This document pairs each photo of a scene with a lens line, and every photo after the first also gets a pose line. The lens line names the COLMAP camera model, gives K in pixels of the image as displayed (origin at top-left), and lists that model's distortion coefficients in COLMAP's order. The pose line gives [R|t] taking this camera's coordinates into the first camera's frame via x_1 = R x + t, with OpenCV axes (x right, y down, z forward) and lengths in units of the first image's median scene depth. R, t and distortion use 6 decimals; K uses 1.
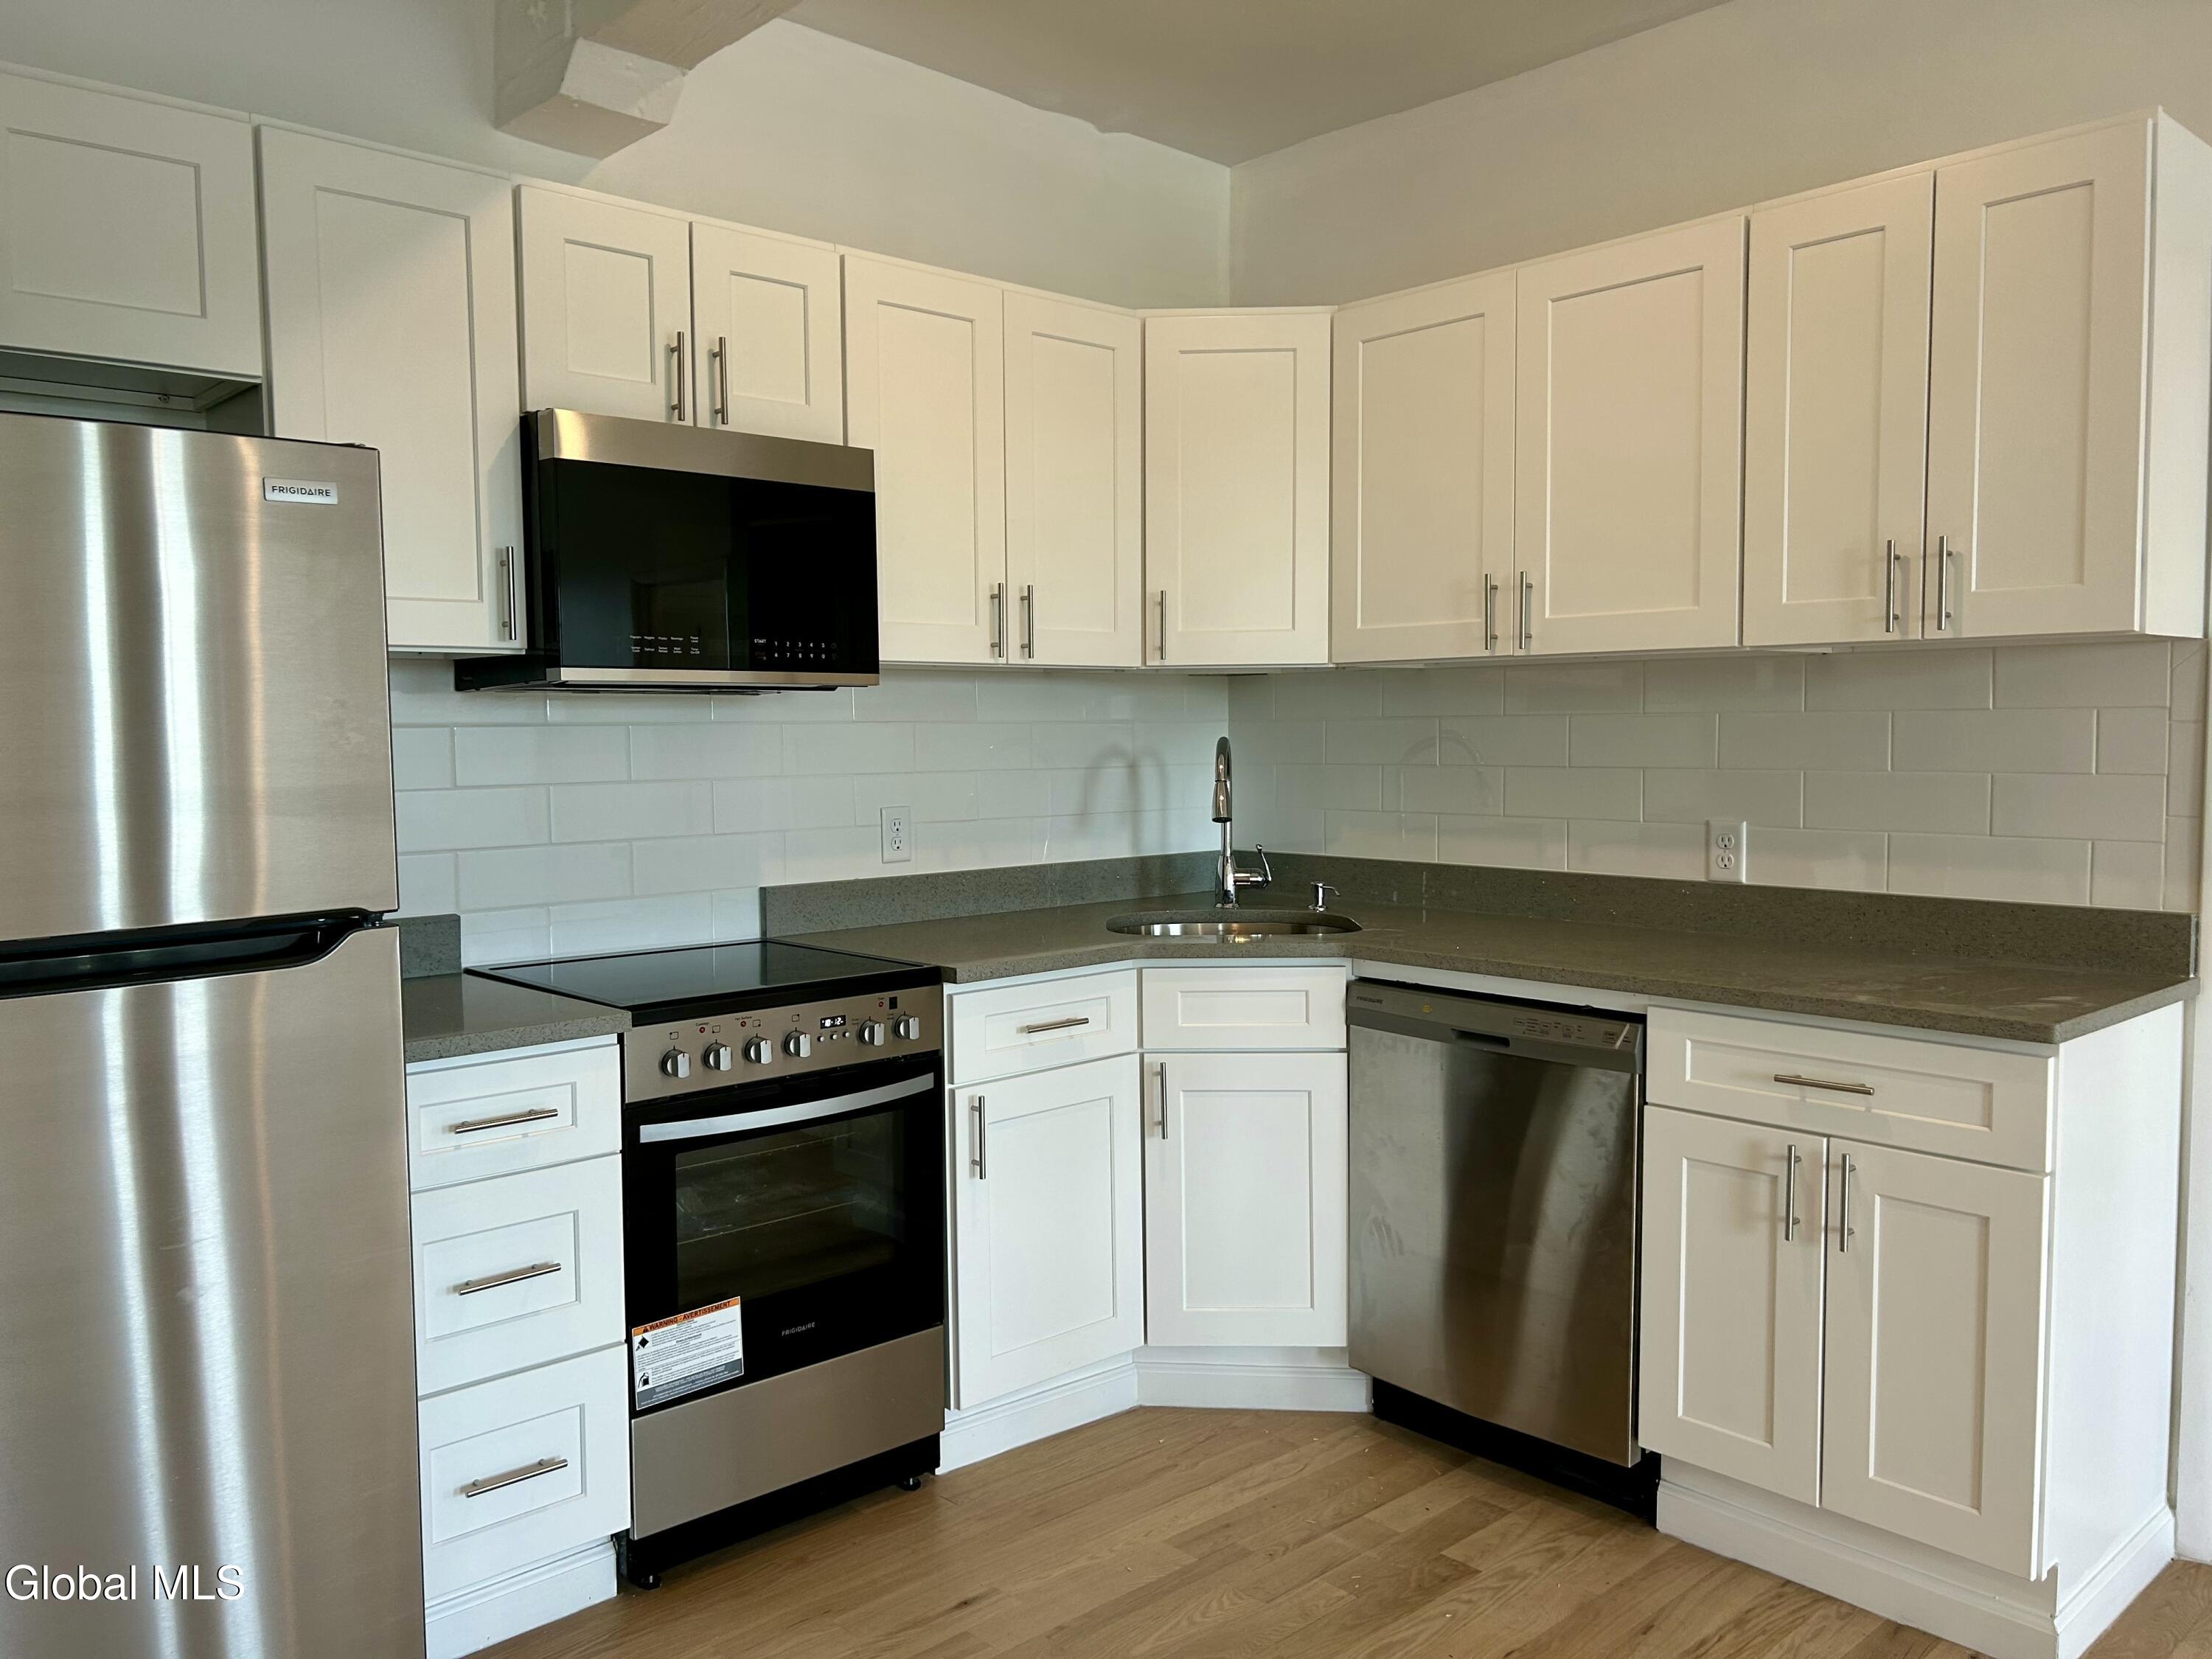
lens RADIAL K [[1665.1, 0, 1163.2], [0, 1665.1, 811.1], [0, 0, 1]] dist [0.061898, -0.068673]
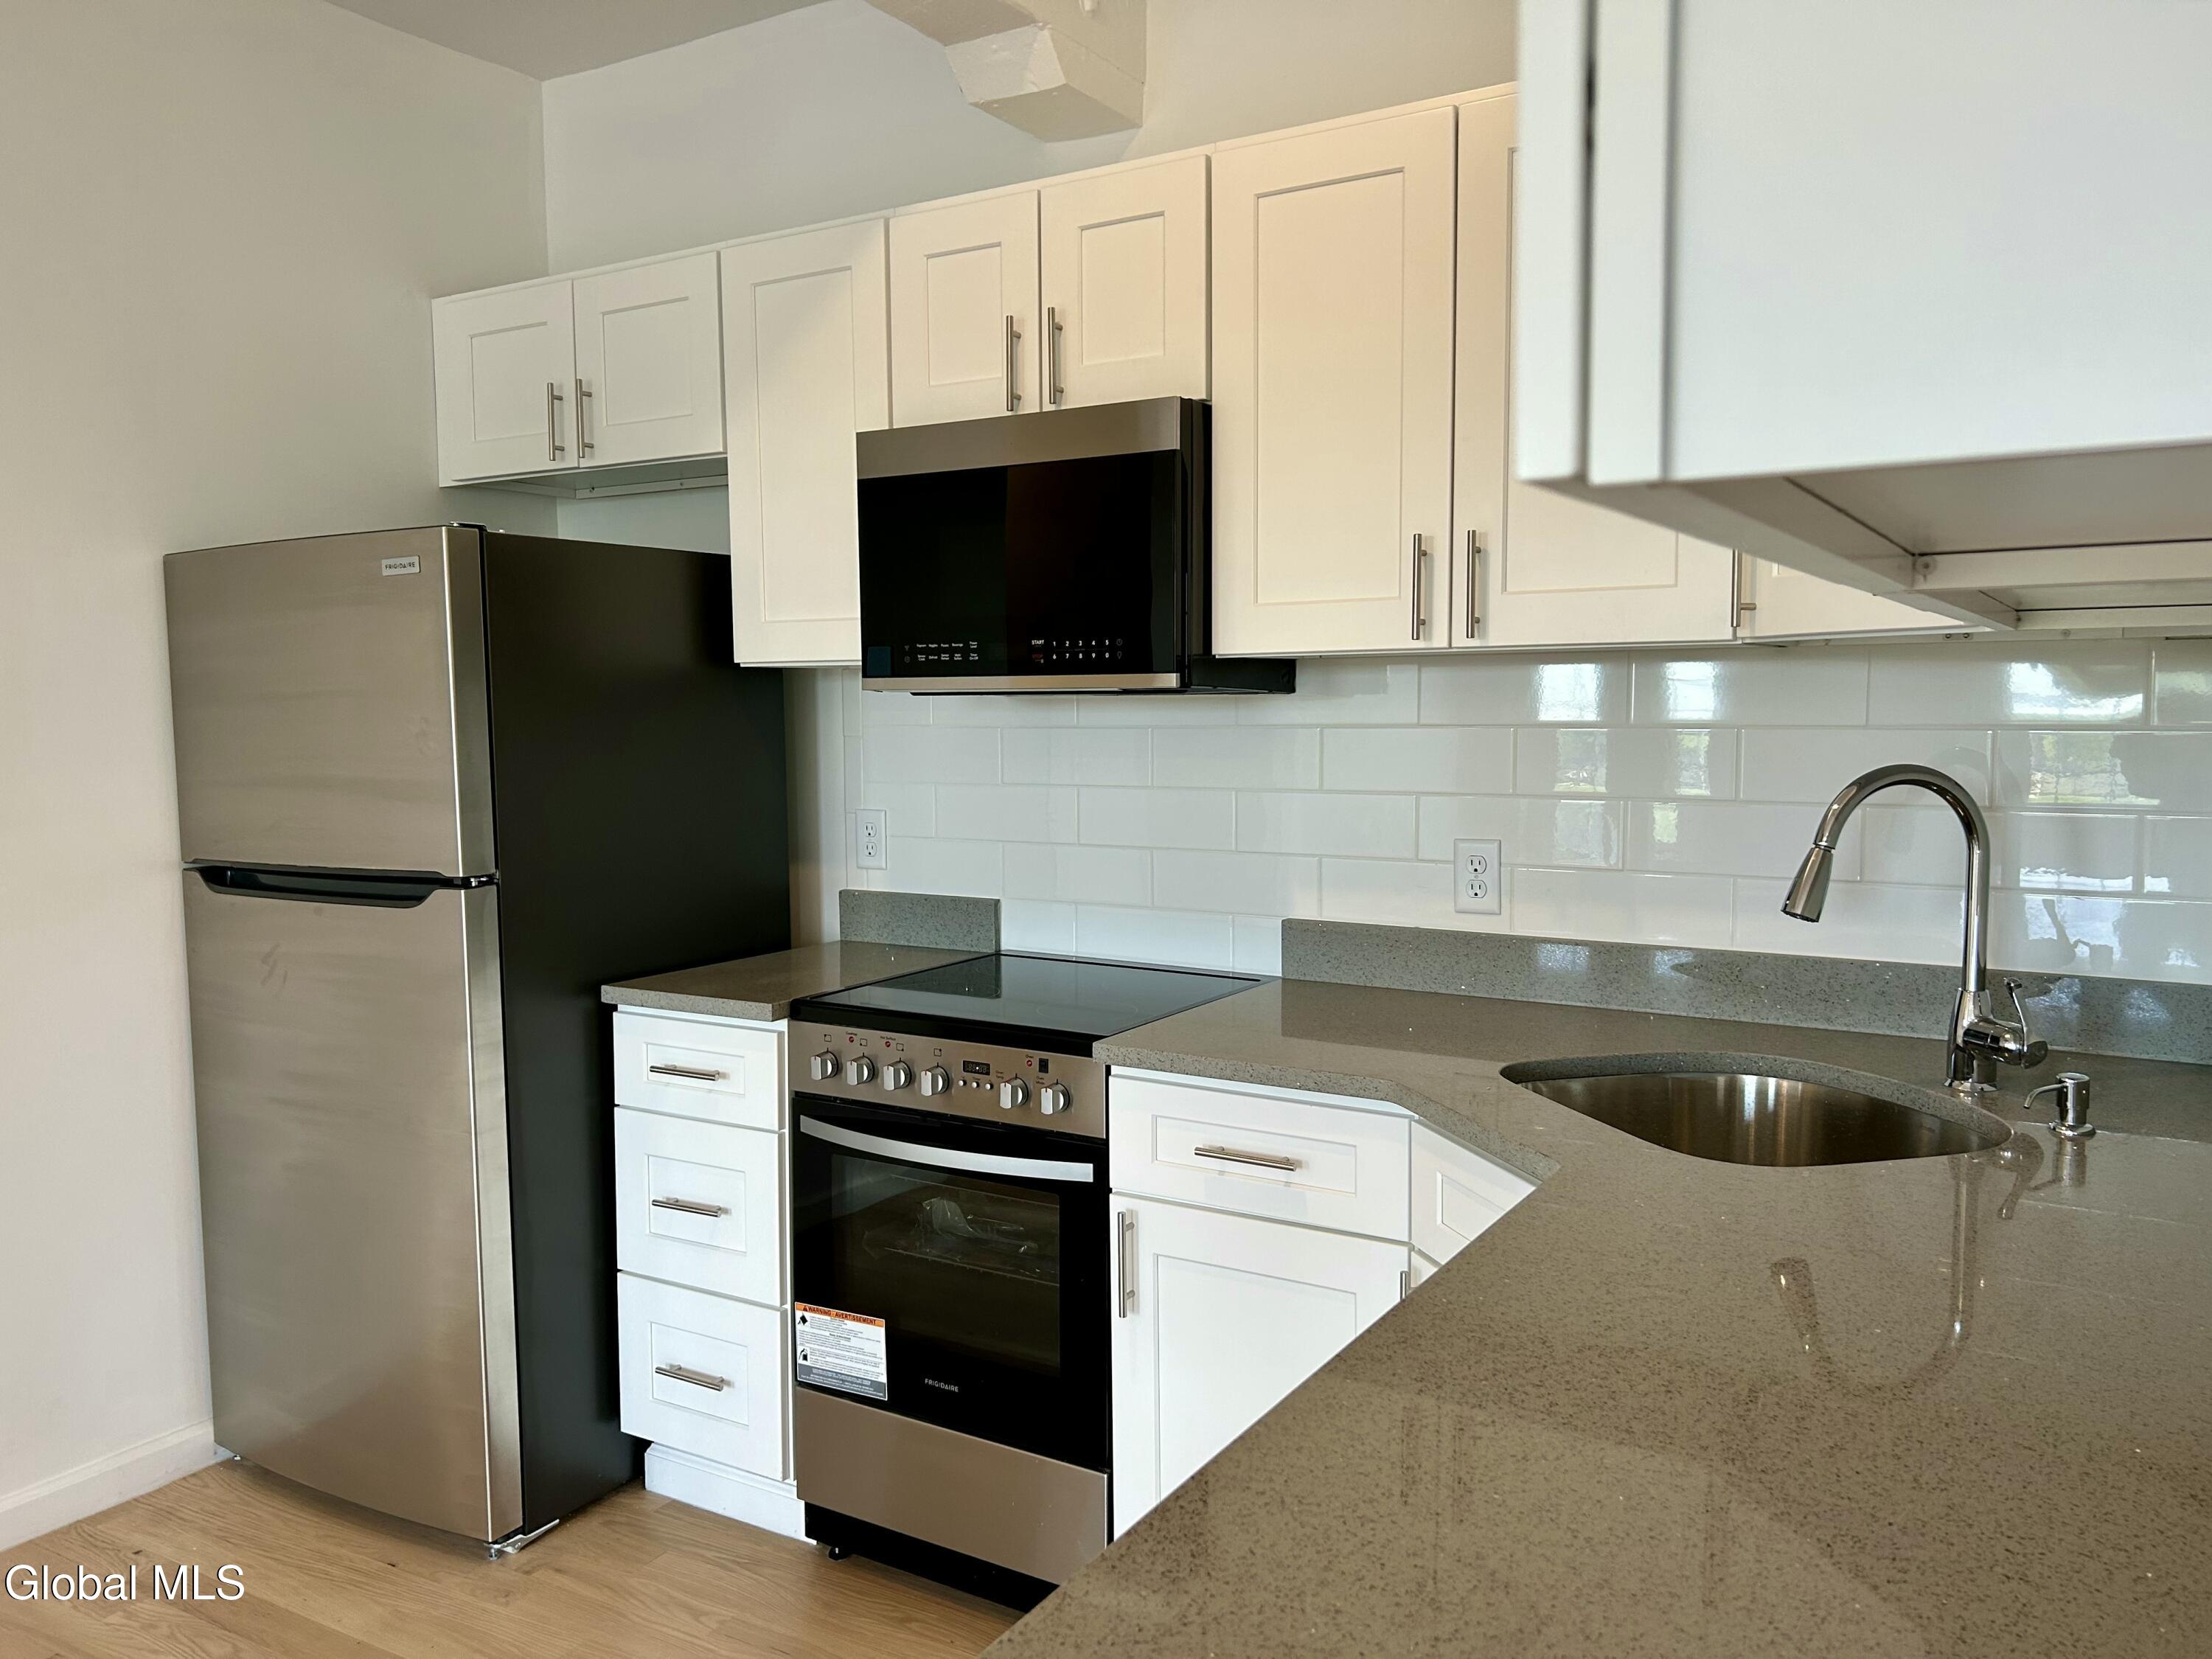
lens RADIAL K [[1665.1, 0, 1084.3], [0, 1665.1, 831.2], [0, 0, 1]] dist [0.061898, -0.068673]
pose [[0.263160, 0.081847, -0.961274, 0.673505], [-0.045163, 0.996348, 0.072470, -0.068933], [0.963695, 0.024342, 0.265895, 0.821053]]
